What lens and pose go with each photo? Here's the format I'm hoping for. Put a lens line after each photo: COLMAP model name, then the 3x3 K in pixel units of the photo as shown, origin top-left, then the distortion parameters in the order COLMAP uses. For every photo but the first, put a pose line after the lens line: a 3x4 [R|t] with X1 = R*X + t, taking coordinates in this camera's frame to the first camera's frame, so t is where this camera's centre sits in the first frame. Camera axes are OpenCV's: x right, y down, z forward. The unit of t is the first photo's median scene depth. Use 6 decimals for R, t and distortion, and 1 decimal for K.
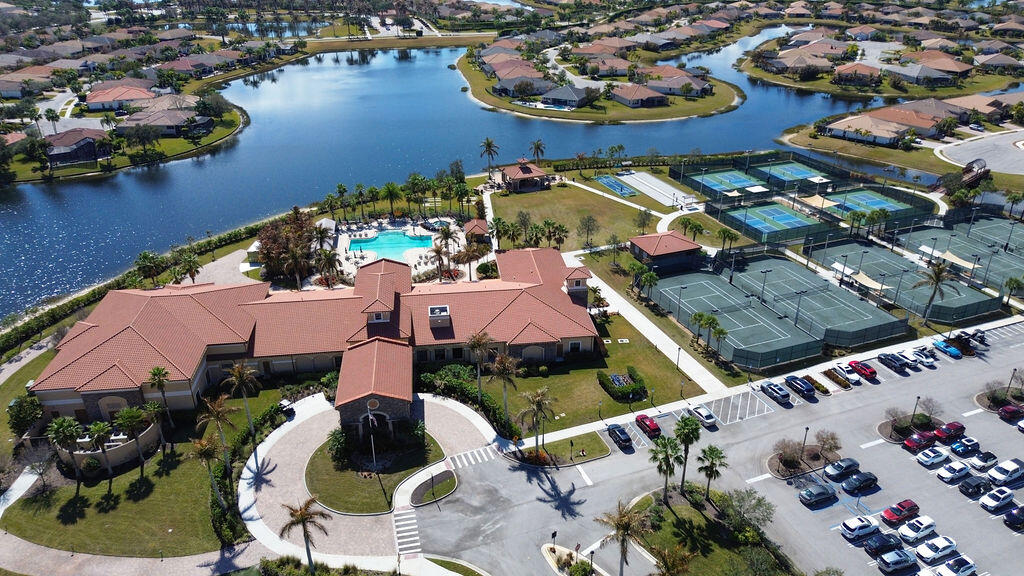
lens RADIAL K [[713.5, 0, 515.0], [0, 713.5, 286.2], [0, 0, 1]] dist [0.057768, -0.058794]
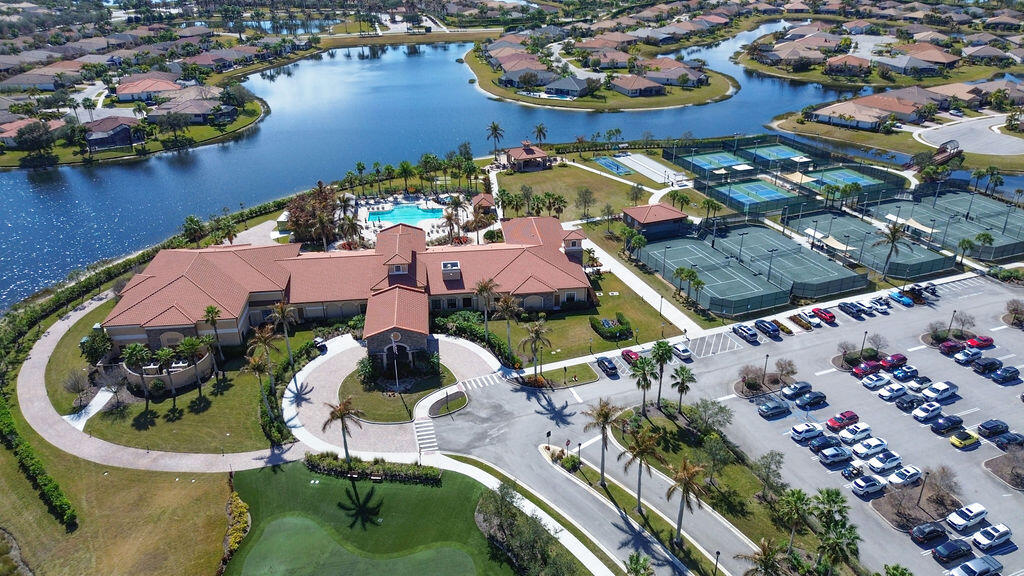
lens RADIAL K [[713.5, 0, 515.0], [0, 713.5, 286.2], [0, 0, 1]] dist [0.057768, -0.058794]
pose [[0.999951, -0.001021, -0.009840, 0.004684], [0.001029, 0.999999, 0.000788, 0.044839], [0.009839, -0.000798, 0.999951, -0.090164]]
